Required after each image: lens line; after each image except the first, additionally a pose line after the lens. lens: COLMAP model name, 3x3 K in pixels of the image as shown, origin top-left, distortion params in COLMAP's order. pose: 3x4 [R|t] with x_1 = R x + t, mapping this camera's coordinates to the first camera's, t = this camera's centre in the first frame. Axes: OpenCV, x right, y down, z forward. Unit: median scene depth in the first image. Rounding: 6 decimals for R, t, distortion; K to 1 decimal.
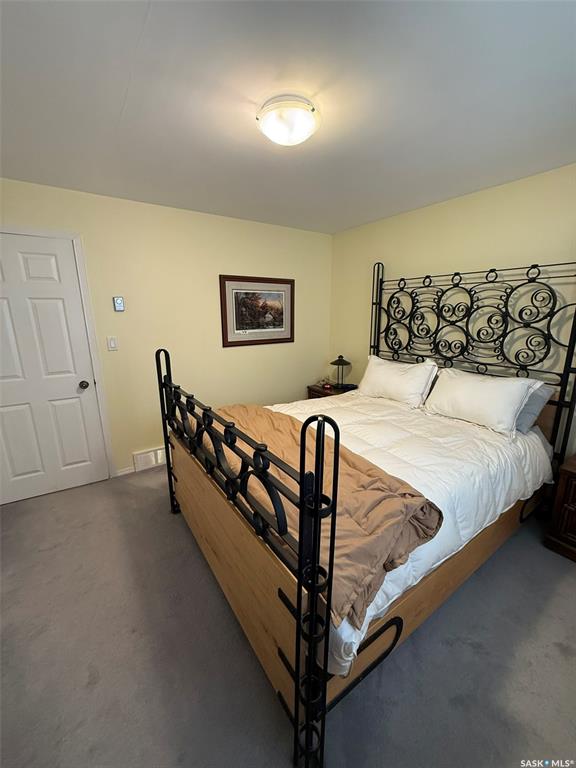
lens RADIAL K [[305.3, 0, 284.7], [0, 305.3, 382.3], [0, 0, 1]] dist [-0.001824, 0.000528]
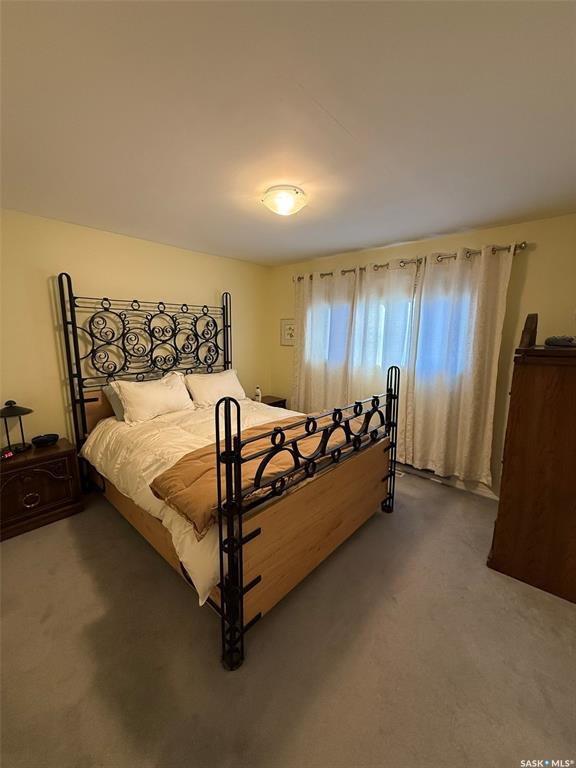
lens RADIAL K [[305.3, 0, 285.1], [0, 305.3, 383.7], [0, 0, 1]] dist [-0.001824, 0.000528]
pose [[-0.253058, -0.147470, 0.956146, -0.801506], [0.227750, 0.951457, 0.207024, -0.178246], [-0.940262, 0.270151, -0.207187, 0.847778]]
